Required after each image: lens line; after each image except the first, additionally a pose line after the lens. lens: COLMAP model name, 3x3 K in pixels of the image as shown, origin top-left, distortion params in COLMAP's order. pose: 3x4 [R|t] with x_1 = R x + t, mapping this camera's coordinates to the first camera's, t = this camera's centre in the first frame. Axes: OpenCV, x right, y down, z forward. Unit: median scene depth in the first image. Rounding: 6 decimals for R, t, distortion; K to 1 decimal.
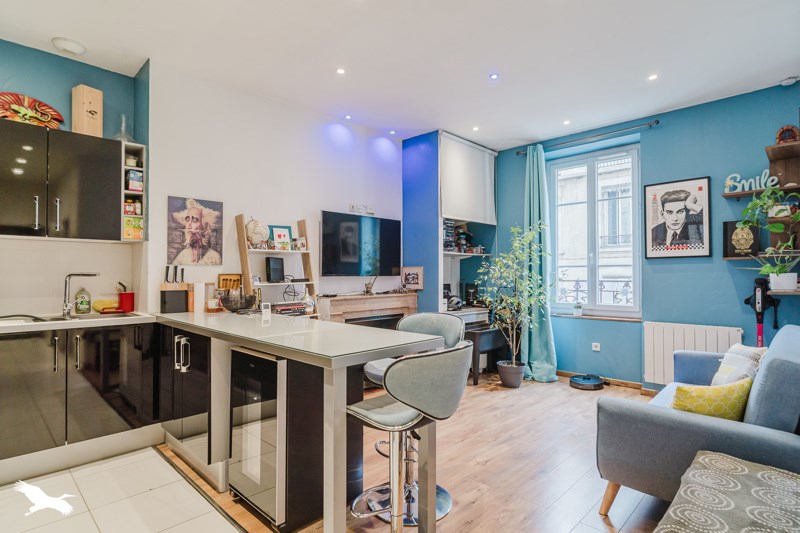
lens RADIAL K [[413.3, 0, 400.0], [0, 413.3, 266.5], [0, 0, 1]] dist [0.002395, 0.000235]
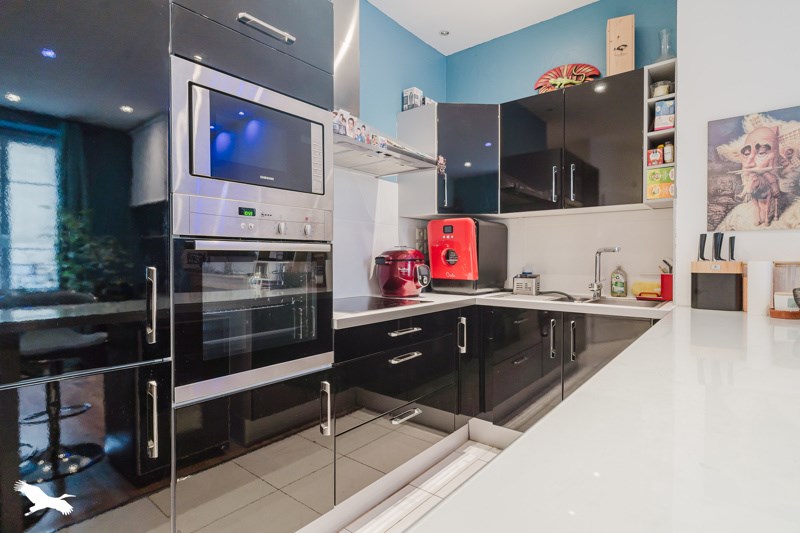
lens RADIAL K [[413.3, 0, 400.0], [0, 413.3, 266.5], [0, 0, 1]] dist [0.002395, 0.000235]
pose [[0.091184, 0.018651, -0.995659, 0.019968], [0.018295, 0.999624, 0.020401, 0.023100], [0.995666, -0.020076, 0.090808, 0.413098]]
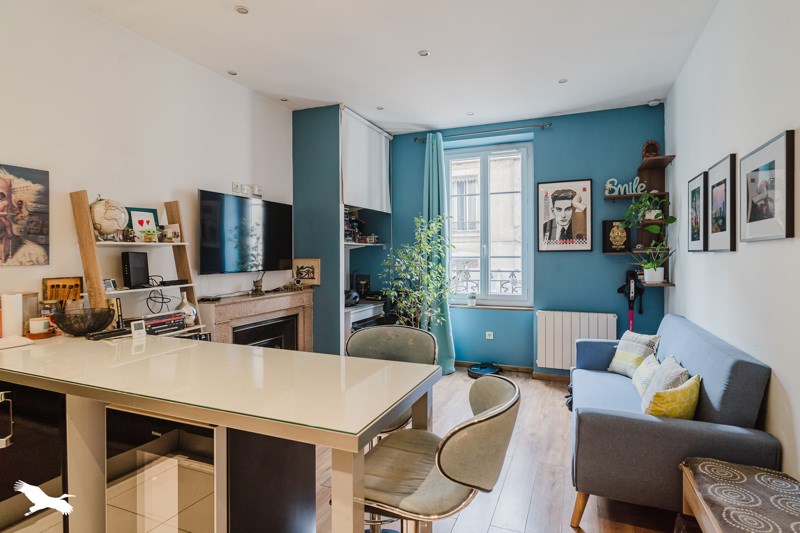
lens RADIAL K [[419.2, 0, 410.6], [0, 419.2, 256.8], [0, 0, 1]] dist [-0.001223, -0.000342]
pose [[0.926864, -0.004367, 0.375372, -0.132688], [-0.003651, 0.999780, 0.020647, -0.030937], [-0.375379, -0.020507, 0.926644, 0.139194]]
